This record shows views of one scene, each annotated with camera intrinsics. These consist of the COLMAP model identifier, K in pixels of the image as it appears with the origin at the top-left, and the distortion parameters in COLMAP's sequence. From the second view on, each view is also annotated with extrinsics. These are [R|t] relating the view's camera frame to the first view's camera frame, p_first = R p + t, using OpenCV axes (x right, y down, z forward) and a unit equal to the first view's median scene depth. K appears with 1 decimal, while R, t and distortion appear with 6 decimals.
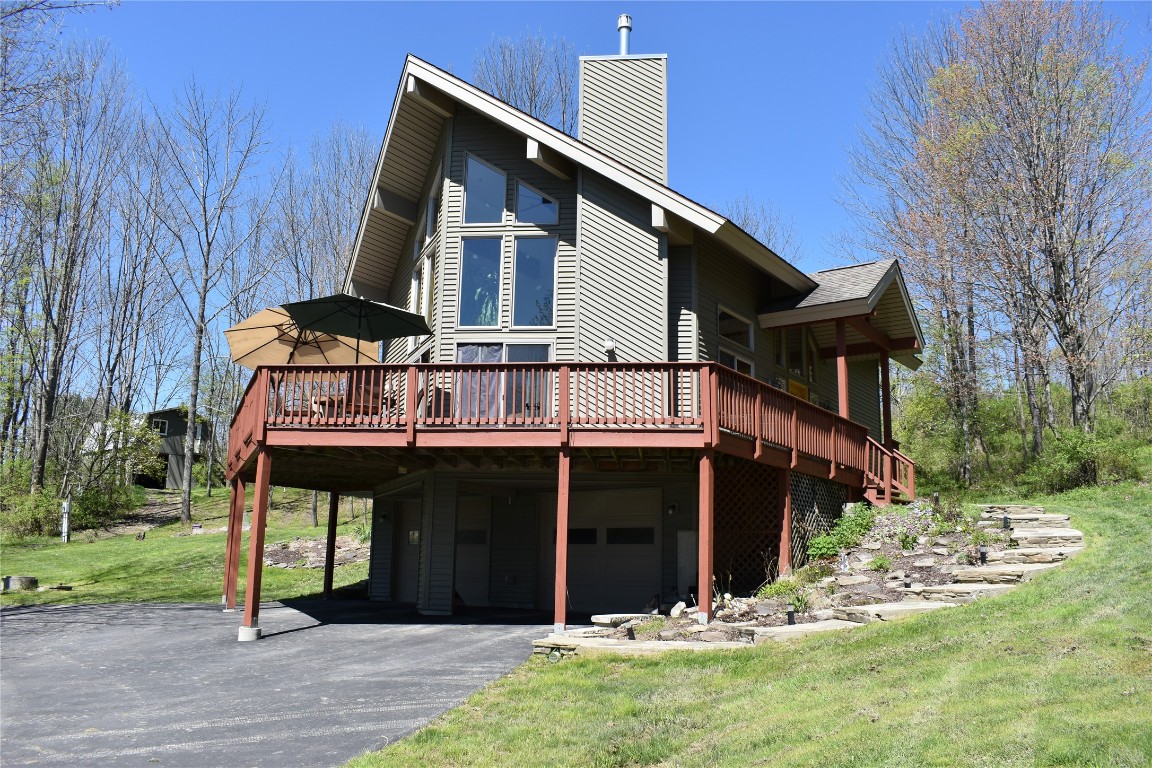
lens RADIAL K [[893.3, 0, 575.6], [0, 893.3, 383.3], [0, 0, 1]] dist [-0.099925, 0.017334]
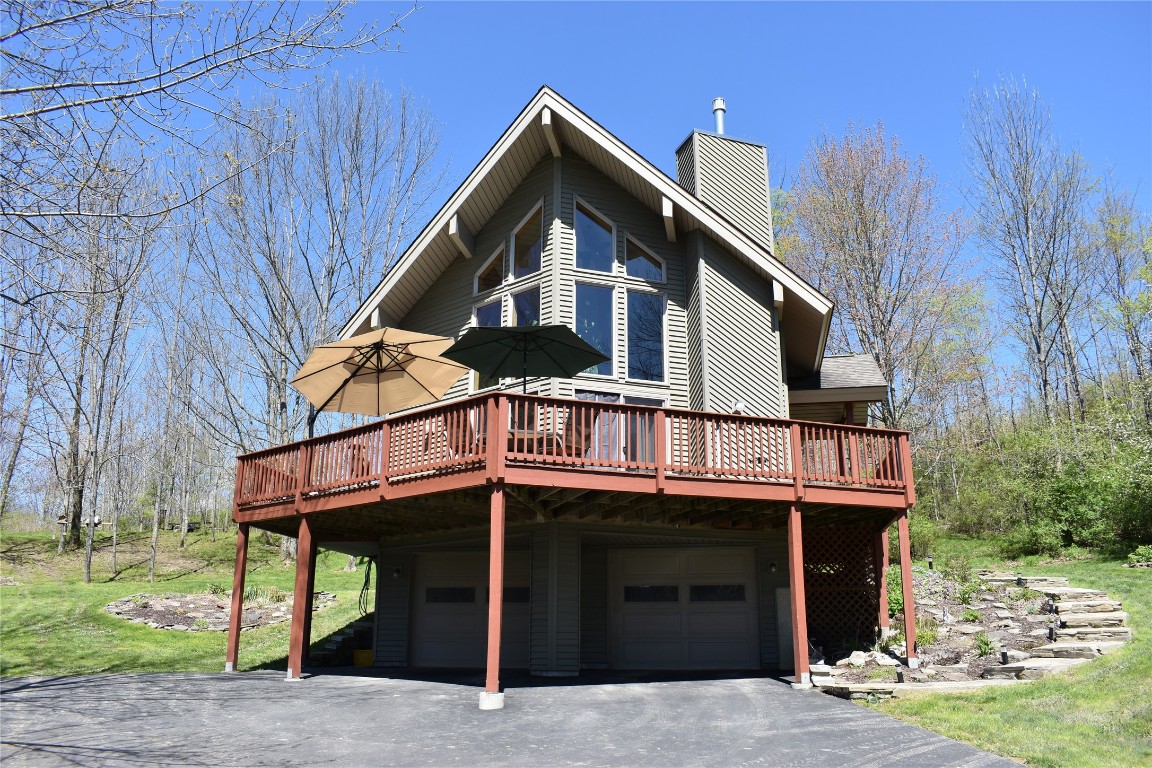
lens RADIAL K [[893.3, 0, 566.3], [0, 893.3, 384.6], [0, 0, 1]] dist [-0.099925, 0.017334]
pose [[0.912052, 0.106169, 0.396092, -0.530294], [-0.075332, 0.992844, -0.092660, 0.040509], [-0.403095, 0.054673, 0.913523, 0.123874]]
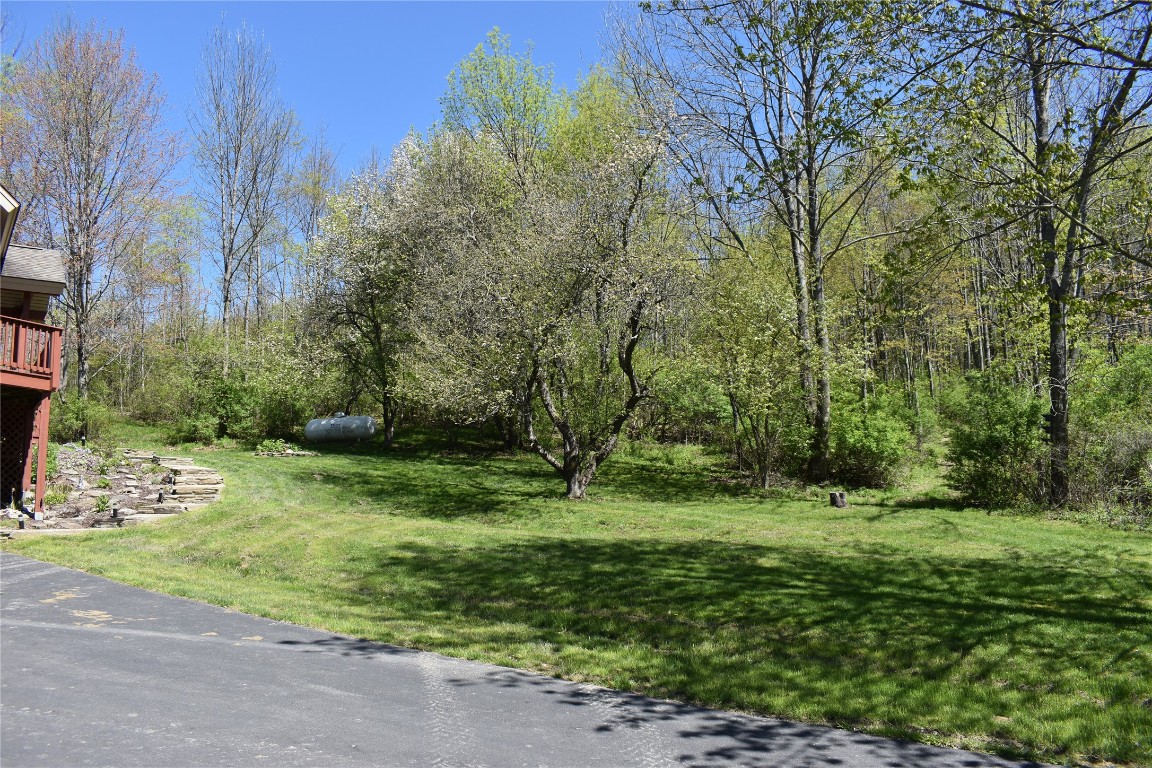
lens RADIAL K [[893.3, 0, 571.9], [0, 893.3, 384.4], [0, 0, 1]] dist [-0.099925, 0.017334]
pose [[0.299572, 0.119702, 0.946535, -0.651636], [-0.157495, 0.984692, -0.074682, 0.027286], [-0.940985, -0.126702, 0.313838, -0.111023]]
